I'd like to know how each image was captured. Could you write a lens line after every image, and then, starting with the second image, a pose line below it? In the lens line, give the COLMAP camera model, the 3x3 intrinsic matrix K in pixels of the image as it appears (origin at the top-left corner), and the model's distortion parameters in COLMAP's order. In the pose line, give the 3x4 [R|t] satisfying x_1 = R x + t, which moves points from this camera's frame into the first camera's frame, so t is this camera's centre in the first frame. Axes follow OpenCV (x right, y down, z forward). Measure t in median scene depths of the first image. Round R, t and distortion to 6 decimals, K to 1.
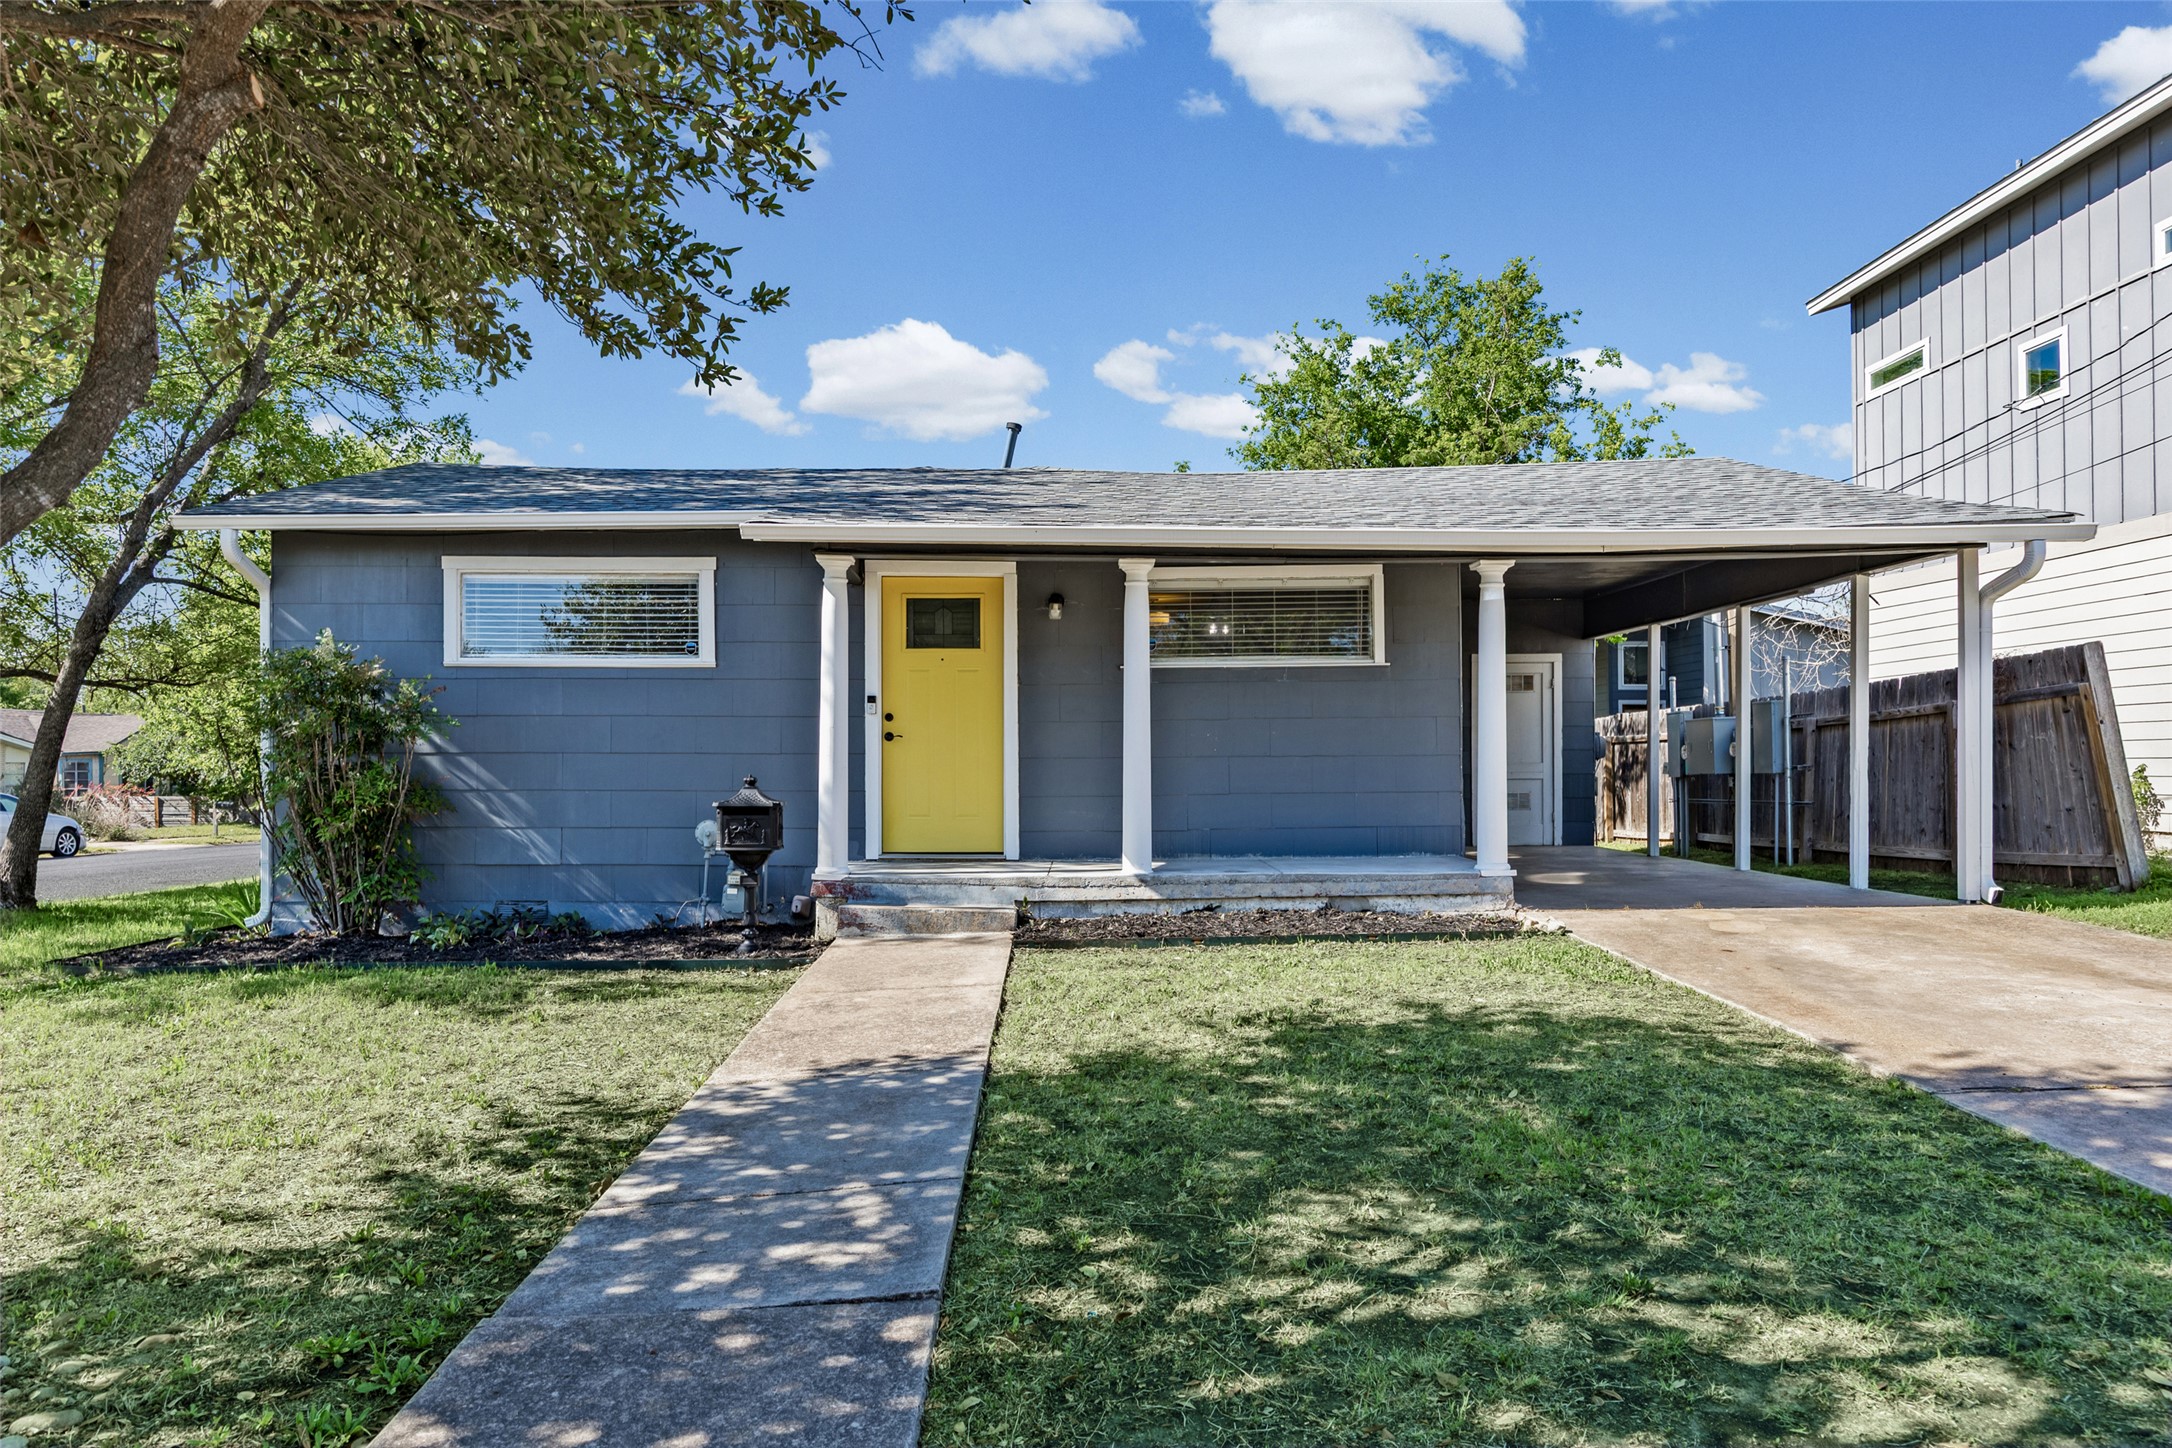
lens RADIAL K [[1349.9, 0, 1080.1], [0, 1349.9, 732.0], [0, 0, 1]] dist [0.000169, 0.001417]
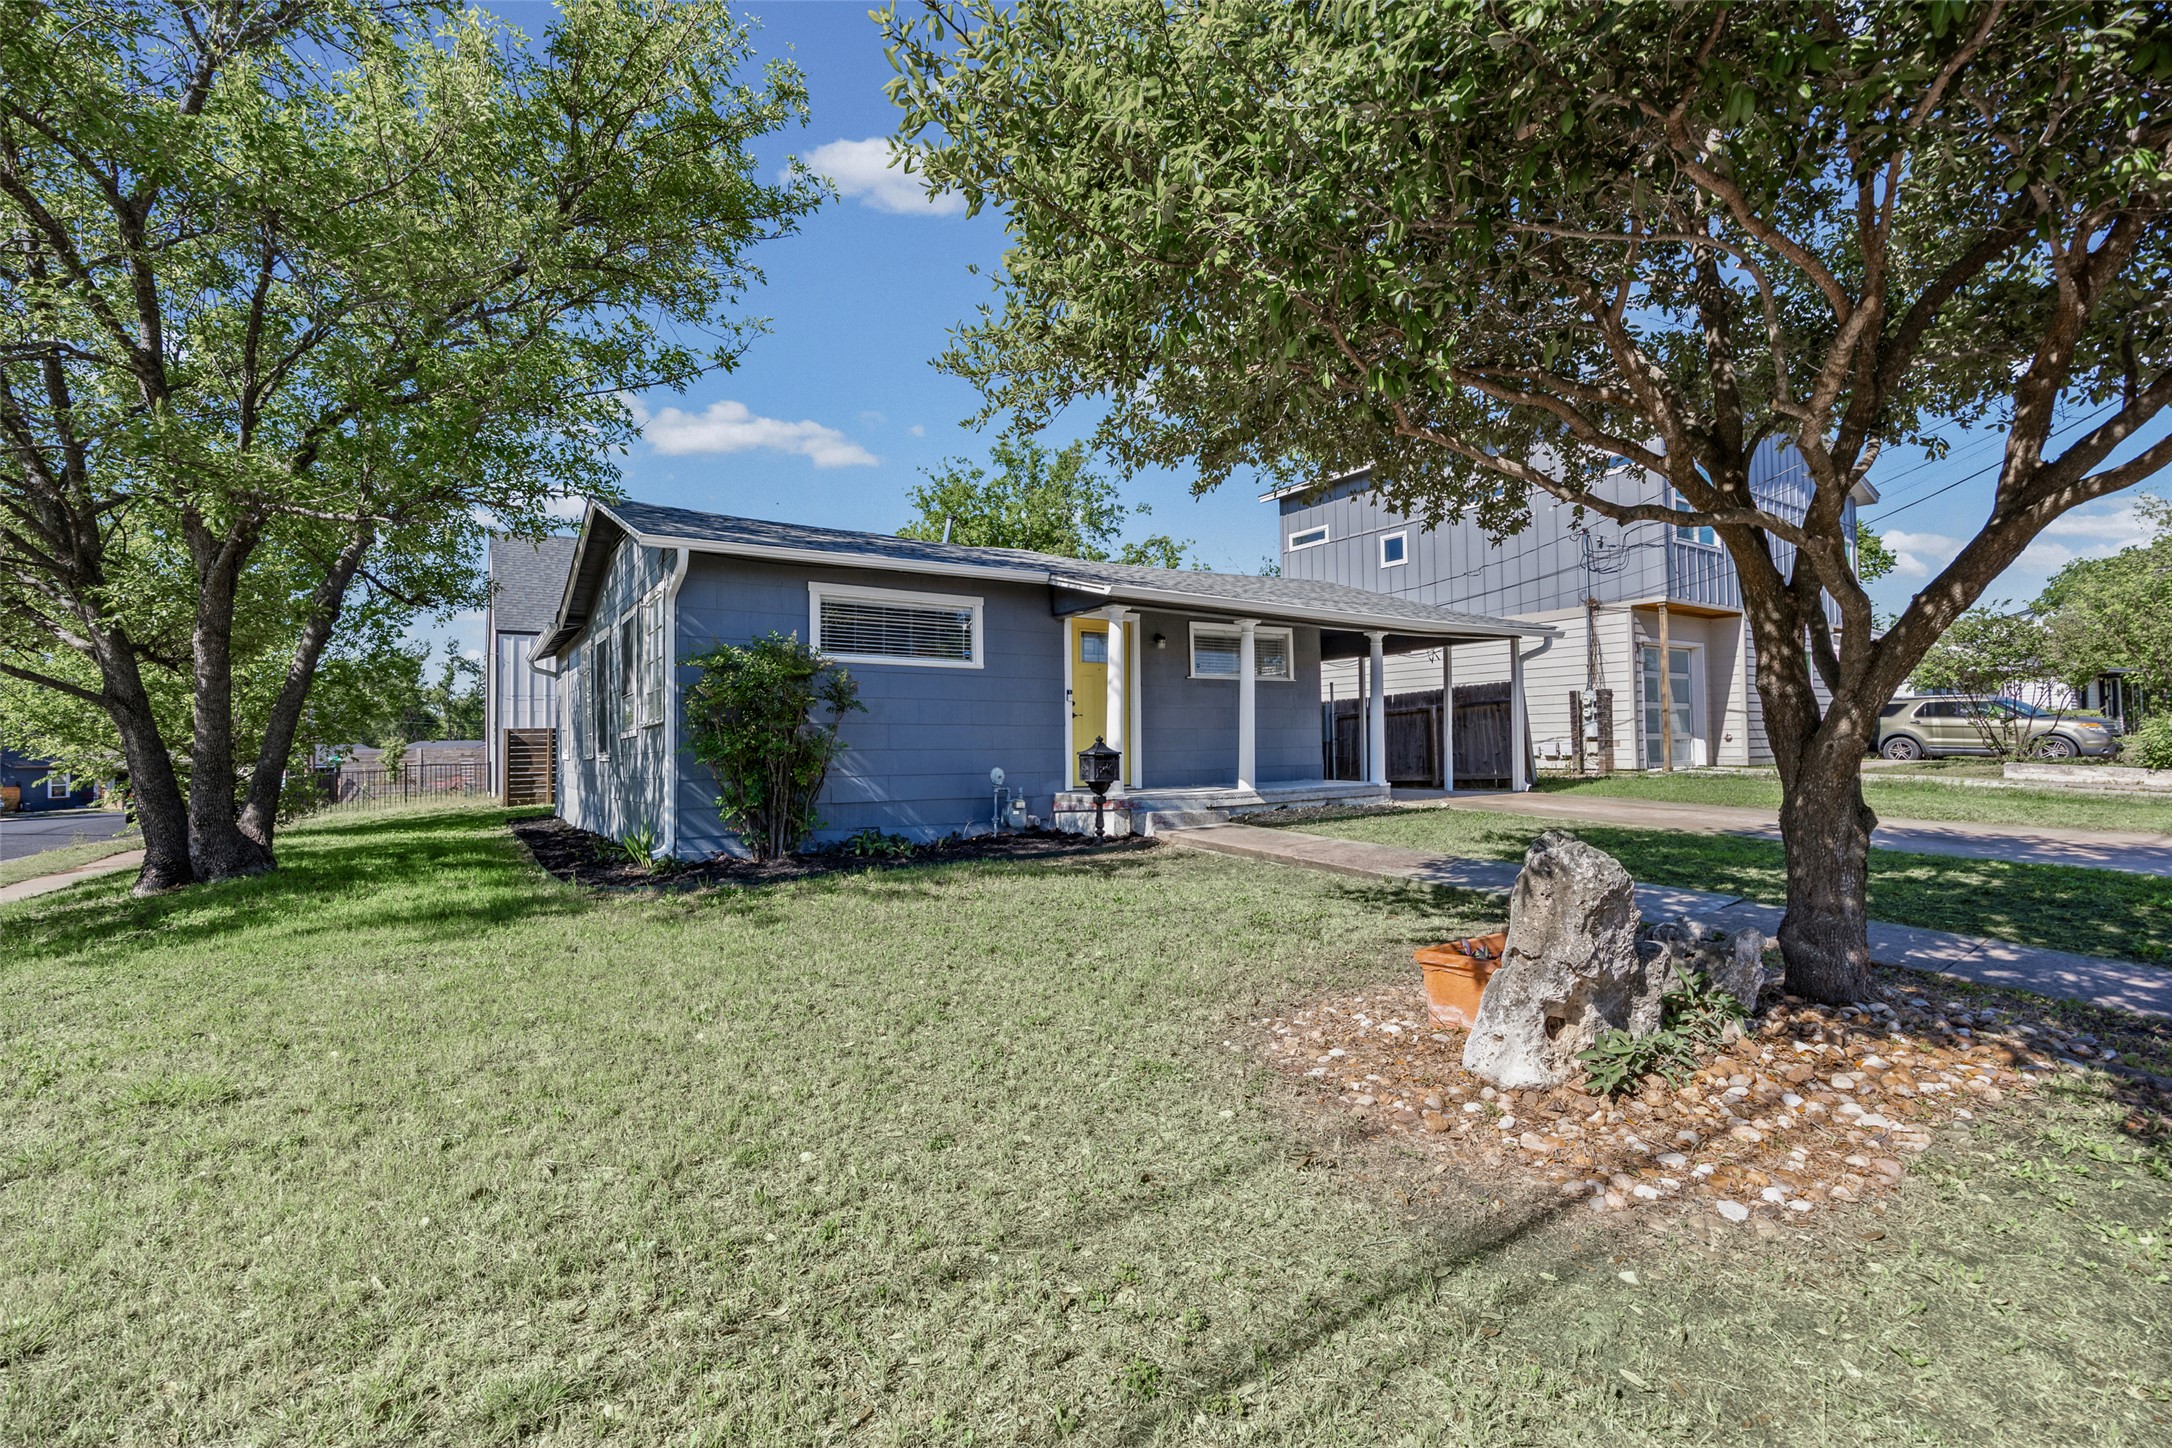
lens RADIAL K [[921.4, 0, 1093.4], [0, 921.4, 724.9], [0, 0, 1]] dist [0.000000, -0.000131]
pose [[0.849690, 0.005003, 0.527259, -0.715700], [-0.004695, 0.999987, -0.001922, 0.017242], [-0.527262, -0.000842, 0.849702, 0.037238]]
